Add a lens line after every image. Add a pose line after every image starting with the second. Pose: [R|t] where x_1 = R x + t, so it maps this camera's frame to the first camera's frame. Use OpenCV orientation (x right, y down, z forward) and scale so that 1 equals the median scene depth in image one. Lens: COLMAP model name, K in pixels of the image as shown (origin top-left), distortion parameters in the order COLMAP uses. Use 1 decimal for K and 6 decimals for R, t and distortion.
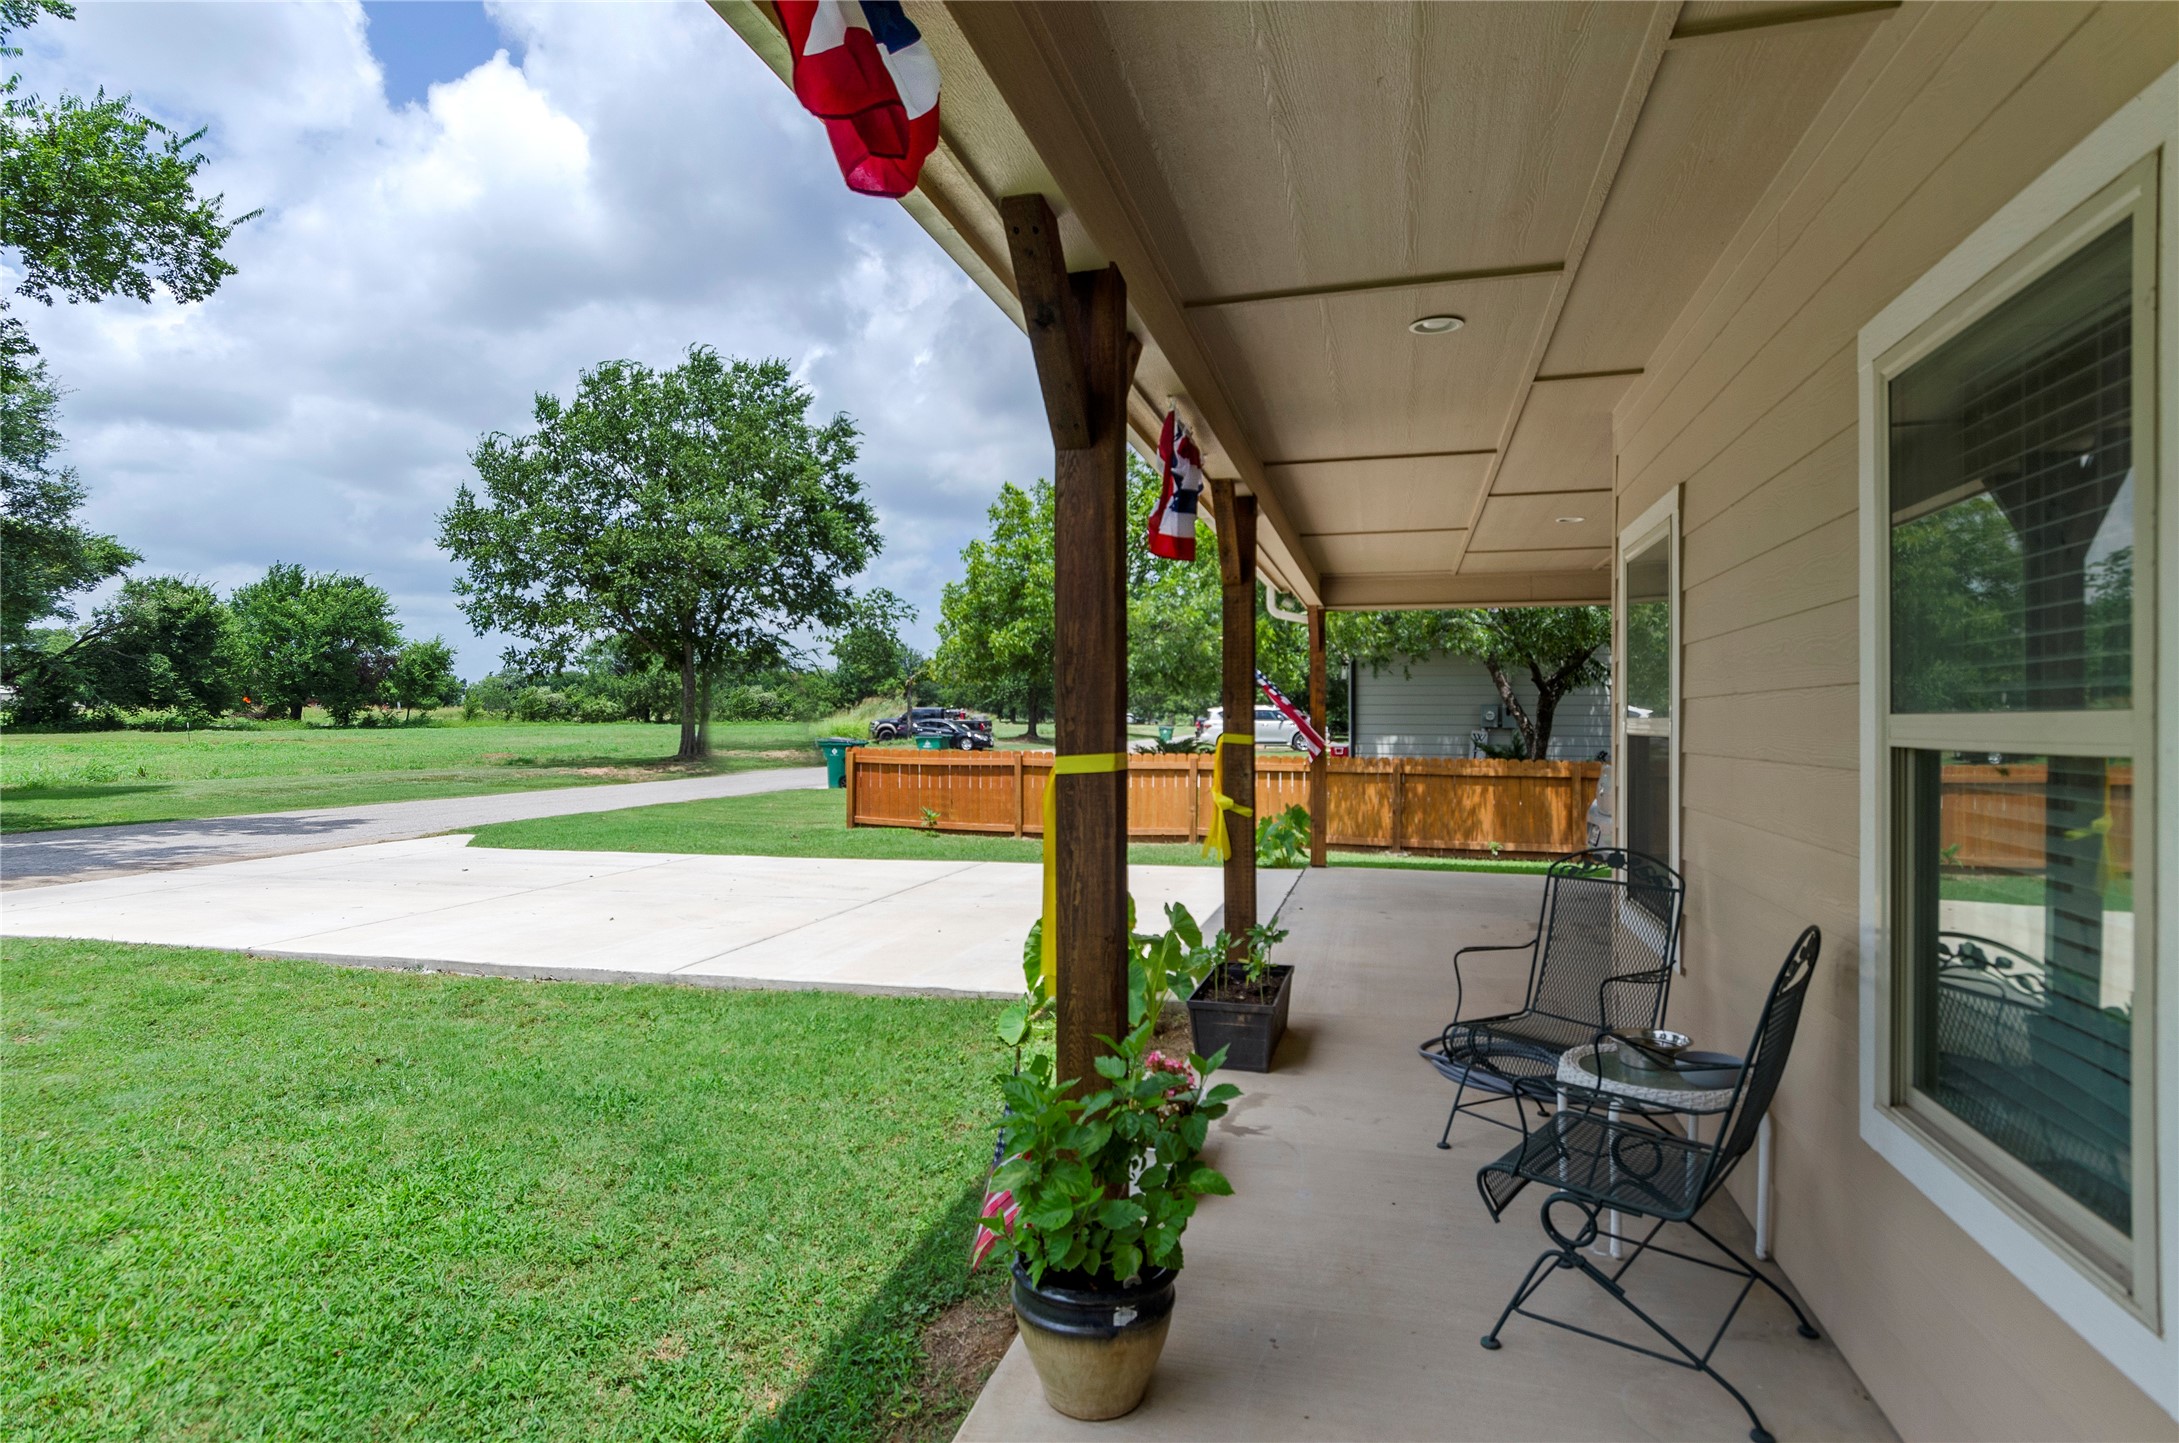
lens RADIAL K [[1140.3, 0, 1089.5], [0, 1140.3, 721.5], [0, 0, 1]] dist [0.001449, 0.000023]
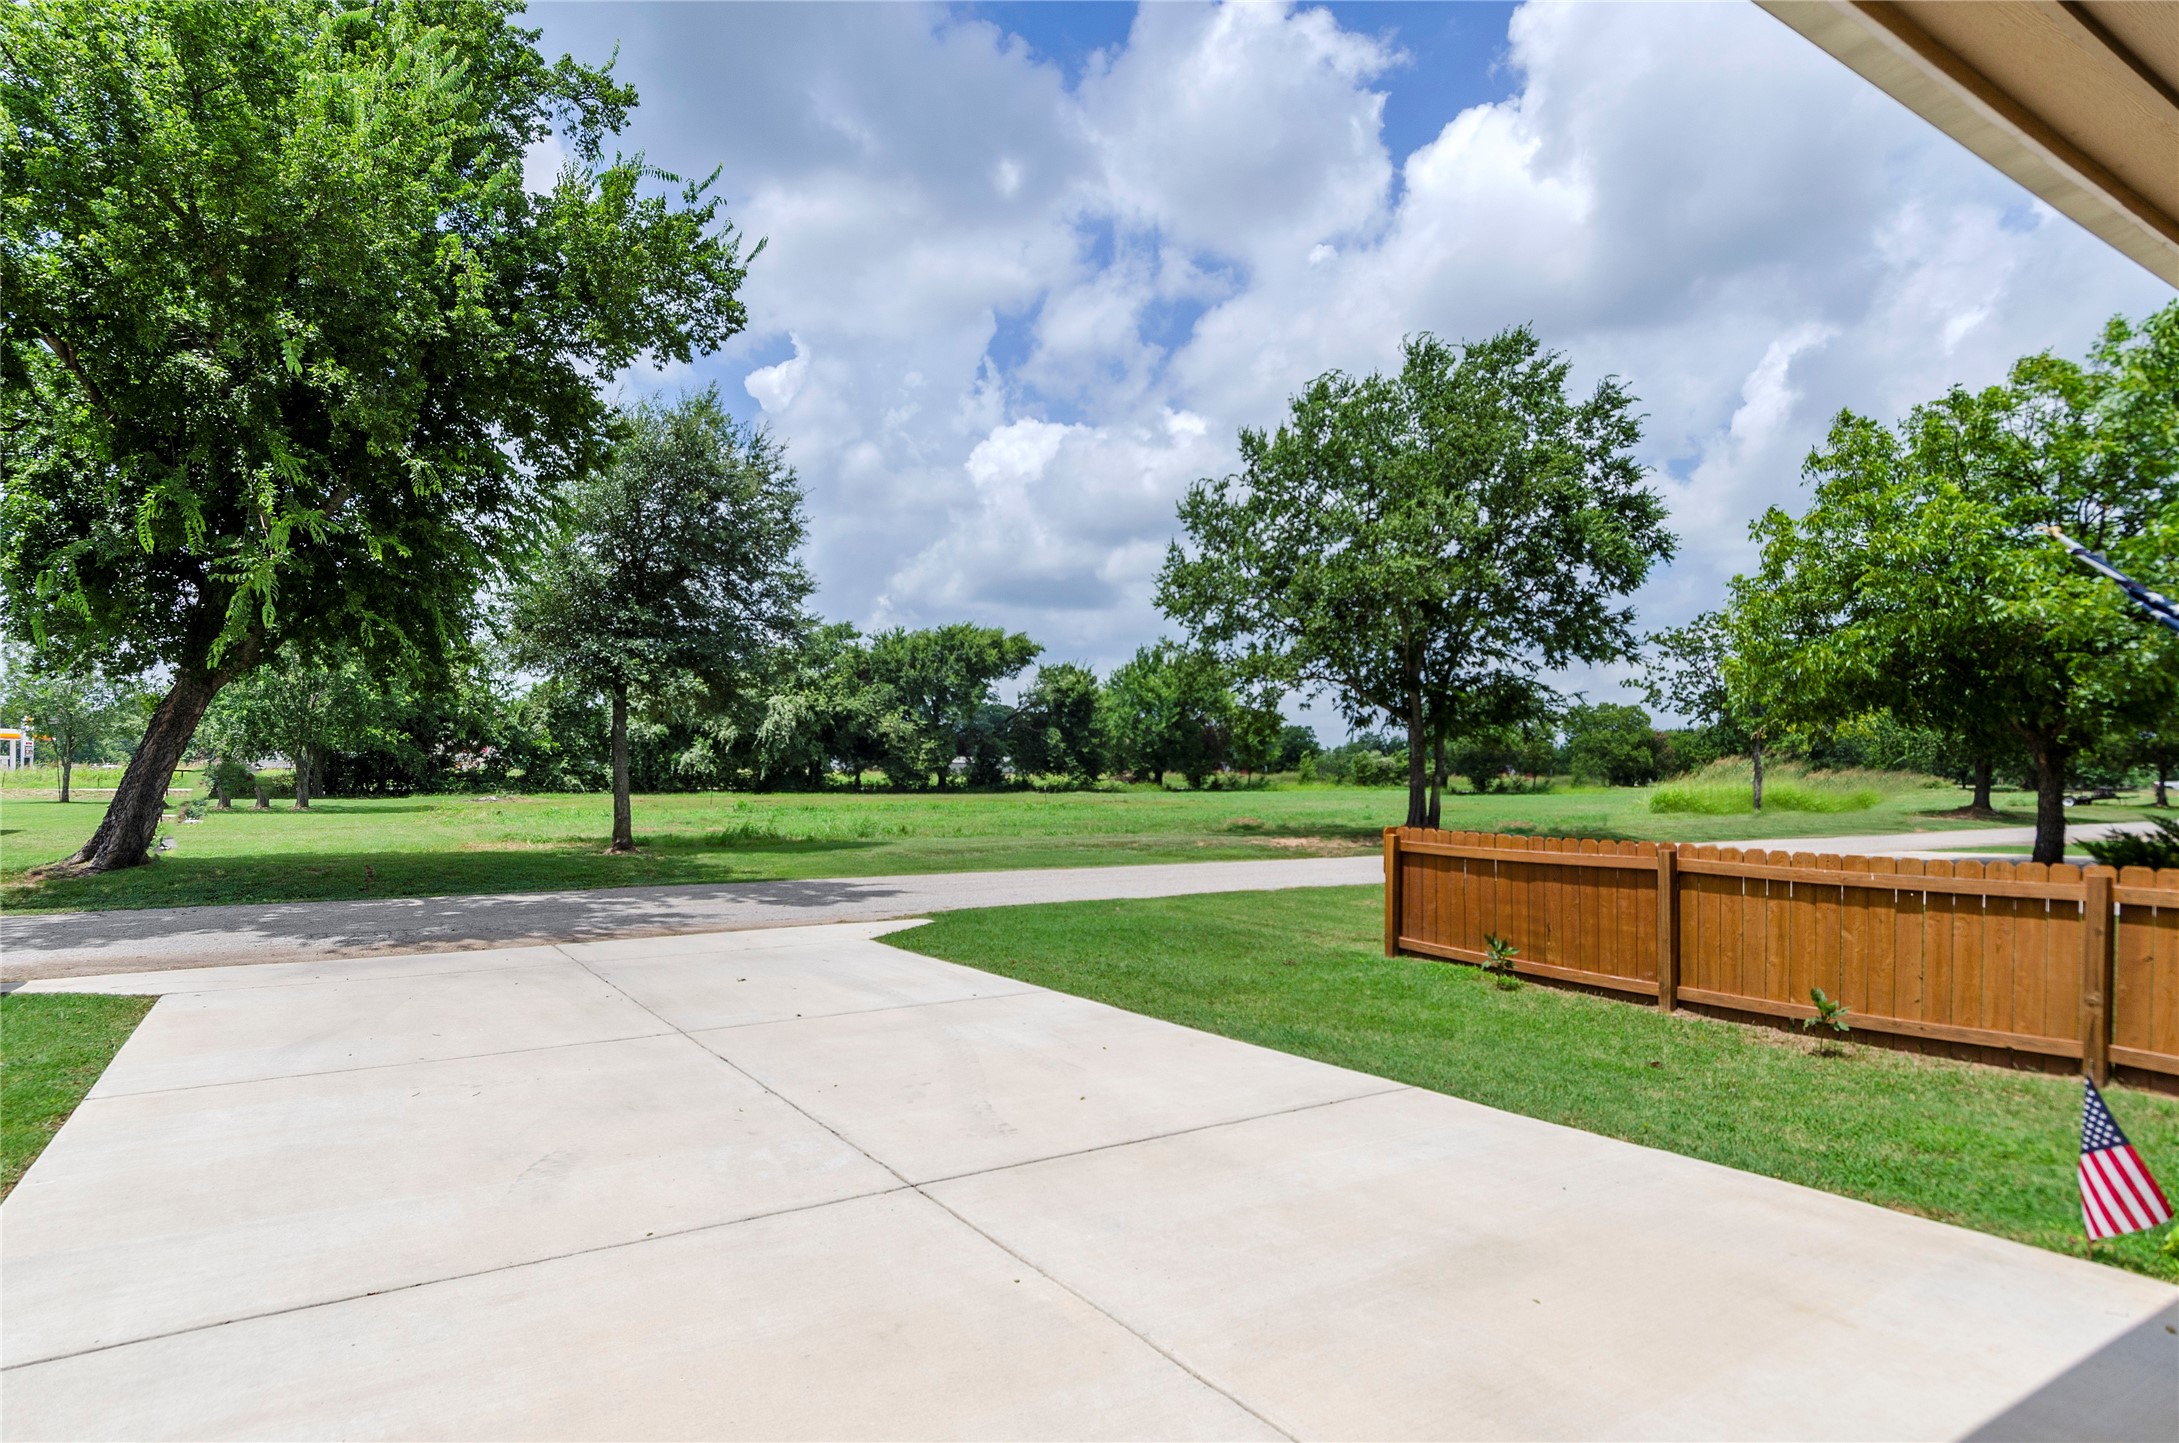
lens RADIAL K [[1147.7, 0, 1082.5], [0, 1147.7, 776.0], [0, 0, 1]] dist [0.001552, 0.000135]
pose [[0.724174, -0.002026, -0.689615, 0.052430], [-0.003981, 0.999967, -0.007118, -0.000476], [0.689606, 0.007900, 0.724141, 0.207365]]
